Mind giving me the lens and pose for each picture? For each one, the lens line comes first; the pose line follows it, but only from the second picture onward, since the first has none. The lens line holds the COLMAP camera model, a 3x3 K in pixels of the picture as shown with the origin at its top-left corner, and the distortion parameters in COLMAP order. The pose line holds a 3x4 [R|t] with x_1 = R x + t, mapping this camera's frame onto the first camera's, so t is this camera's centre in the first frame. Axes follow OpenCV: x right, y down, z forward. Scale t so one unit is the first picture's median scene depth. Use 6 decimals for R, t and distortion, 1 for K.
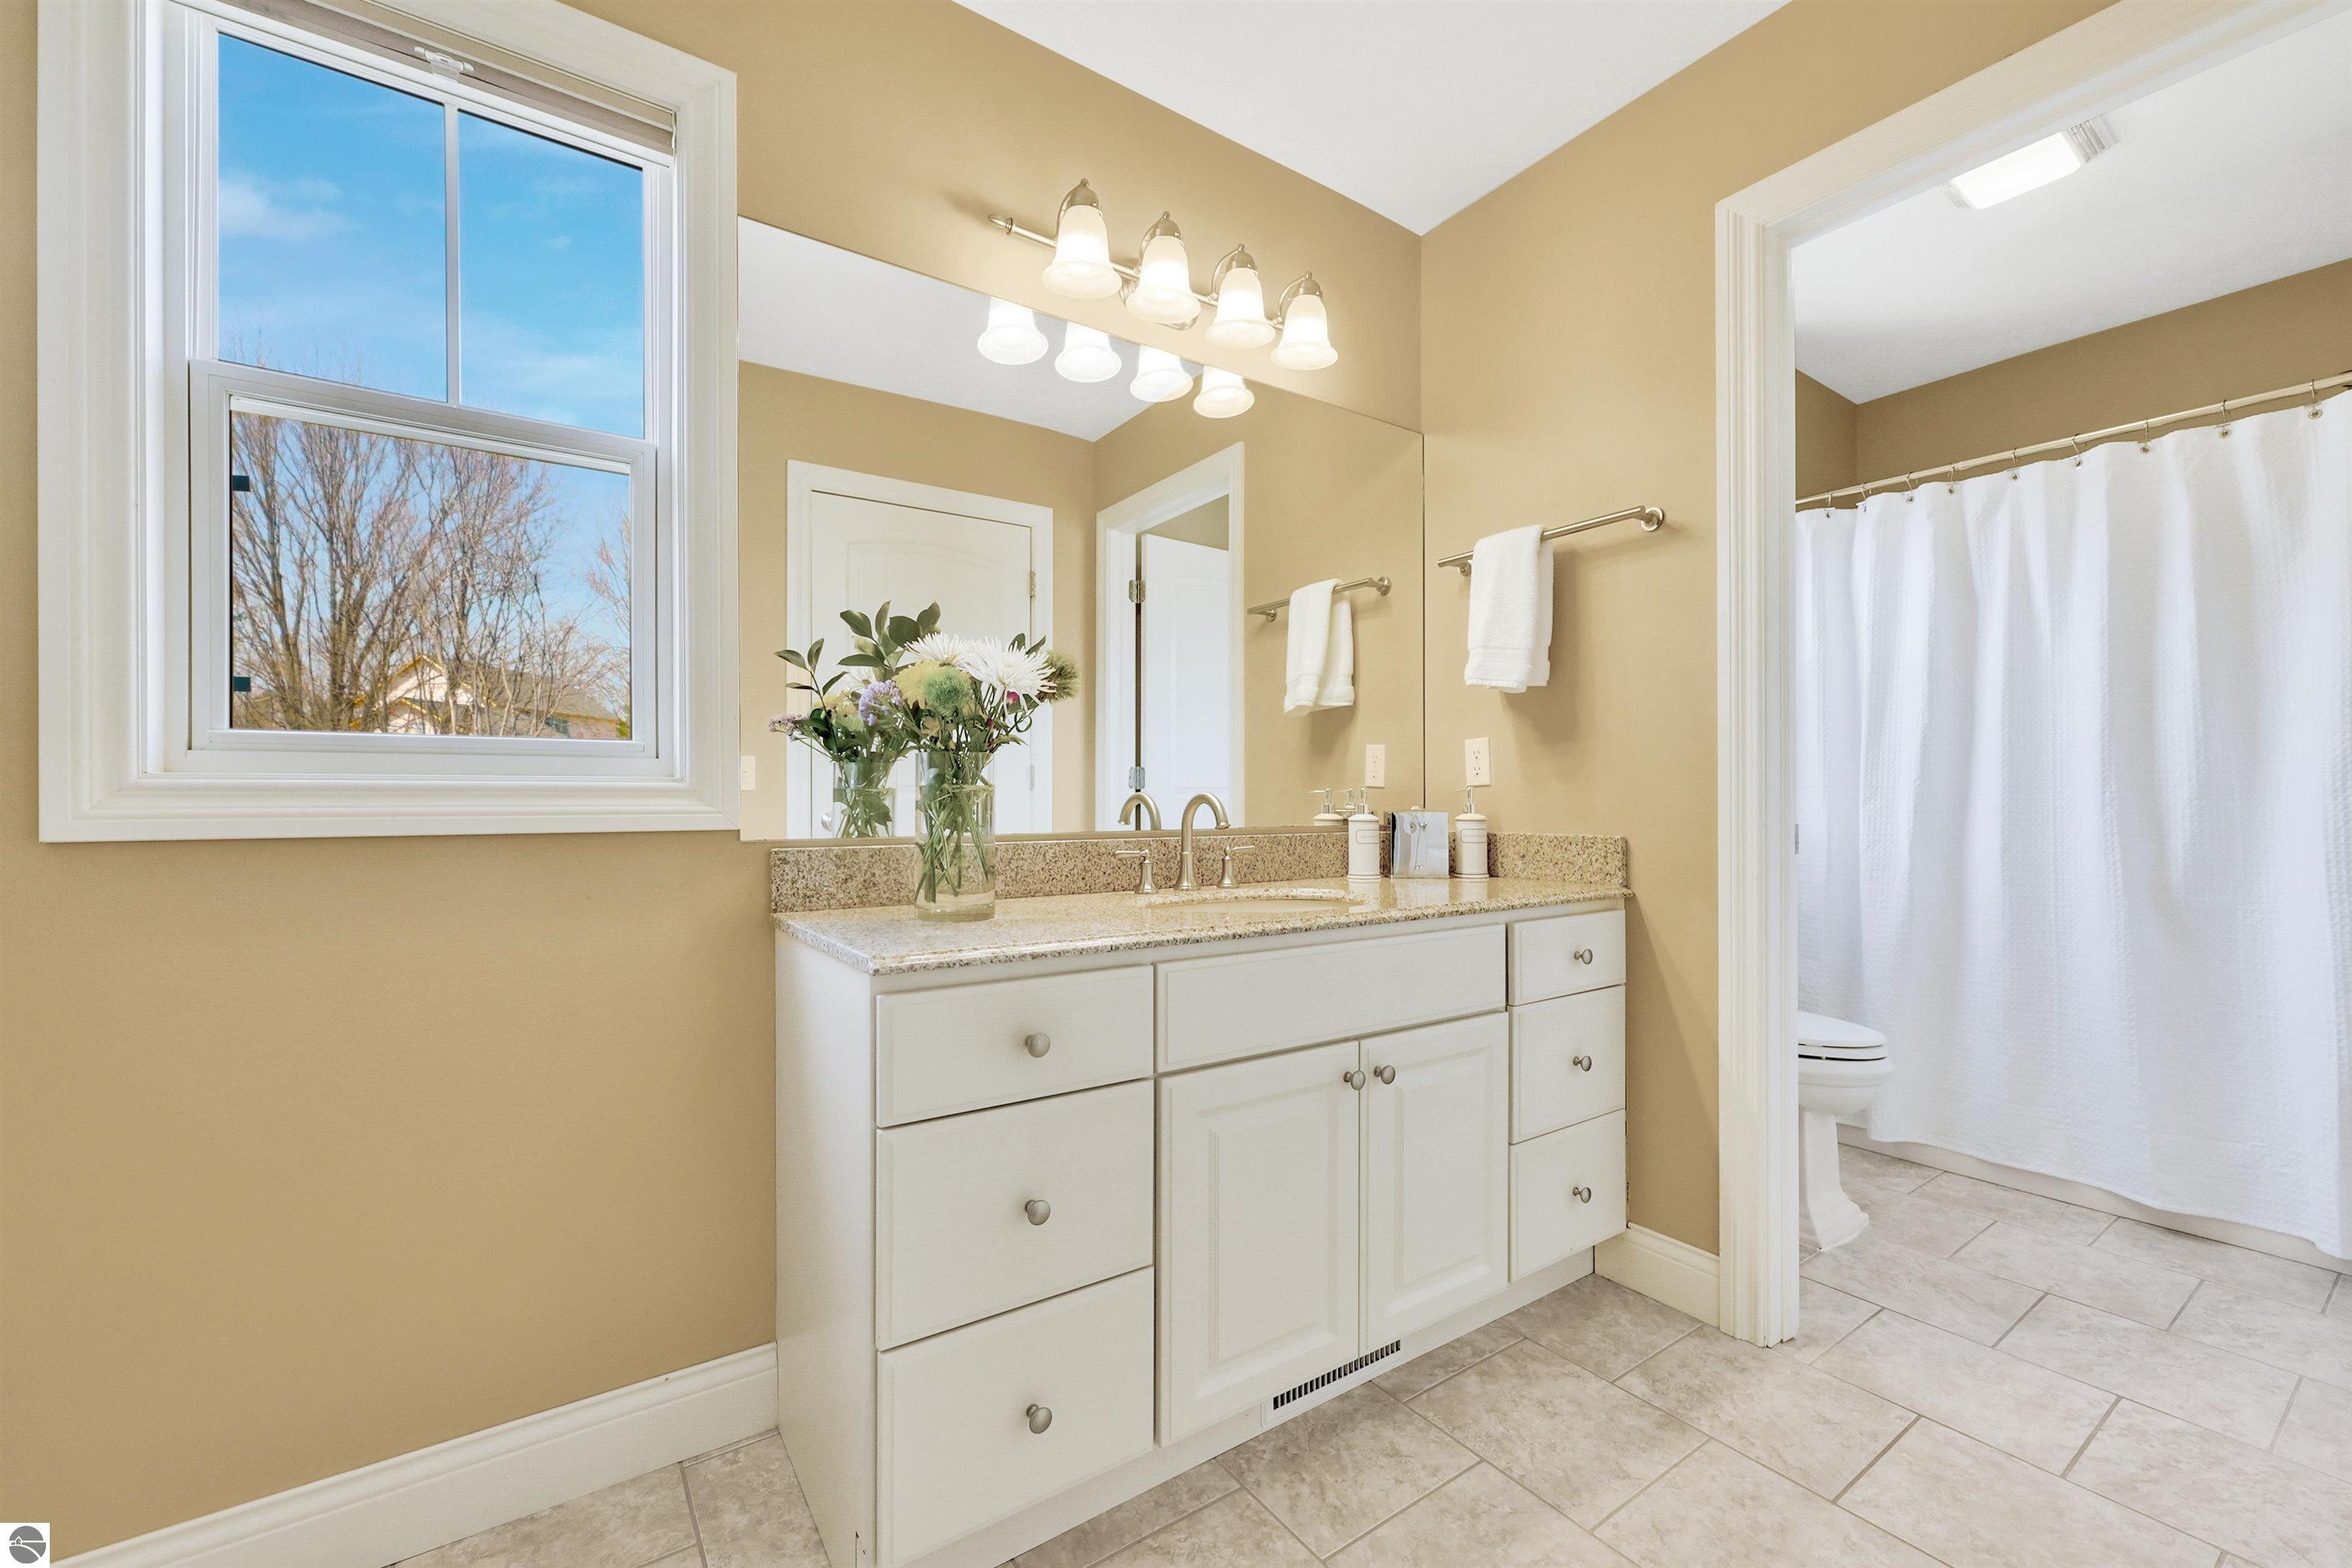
lens RADIAL K [[943.9, 0, 1174.7], [0, 943.9, 797.3], [0, 0, 1]] dist [-0.000416, -0.000336]
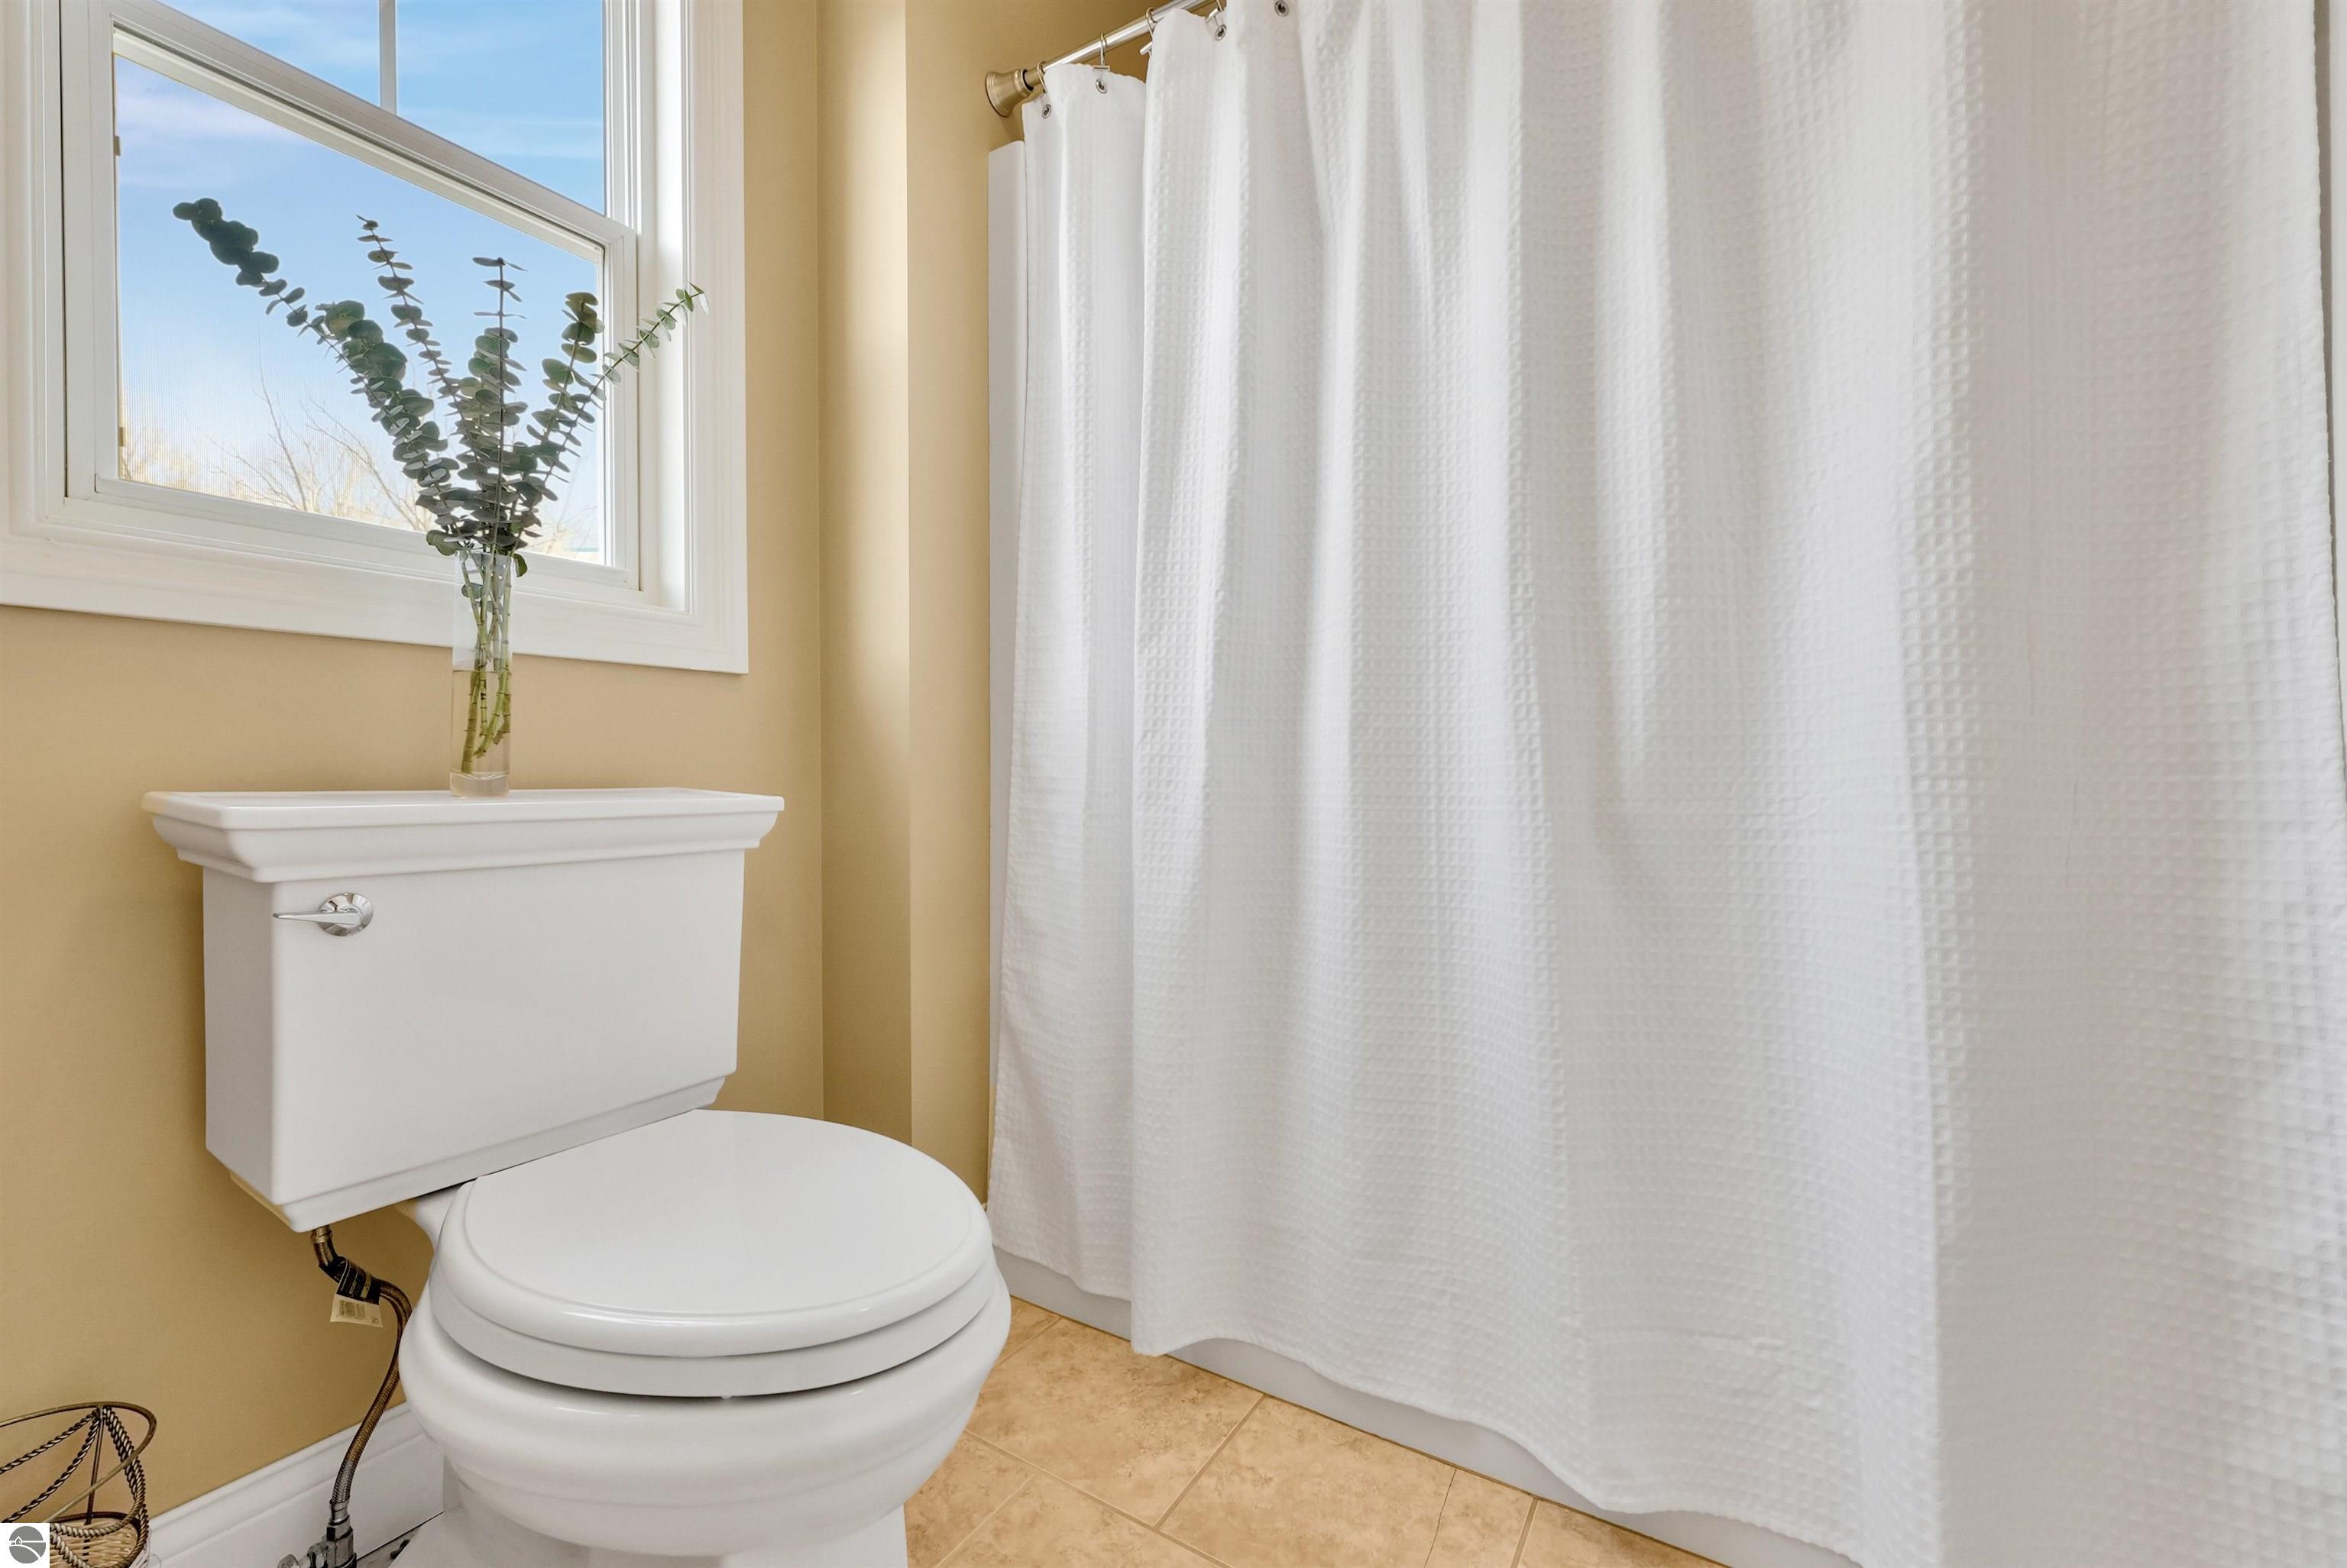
lens RADIAL K [[943.3, 0, 1173.5], [0, 943.3, 784.0], [0, 0, 1]] dist [0.000505, 0.000127]
pose [[0.915581, -0.004030, 0.402113, 0.648735], [0.000322, 0.999957, 0.009289, 0.086160], [-0.402133, -0.008375, 0.915543, 0.645417]]
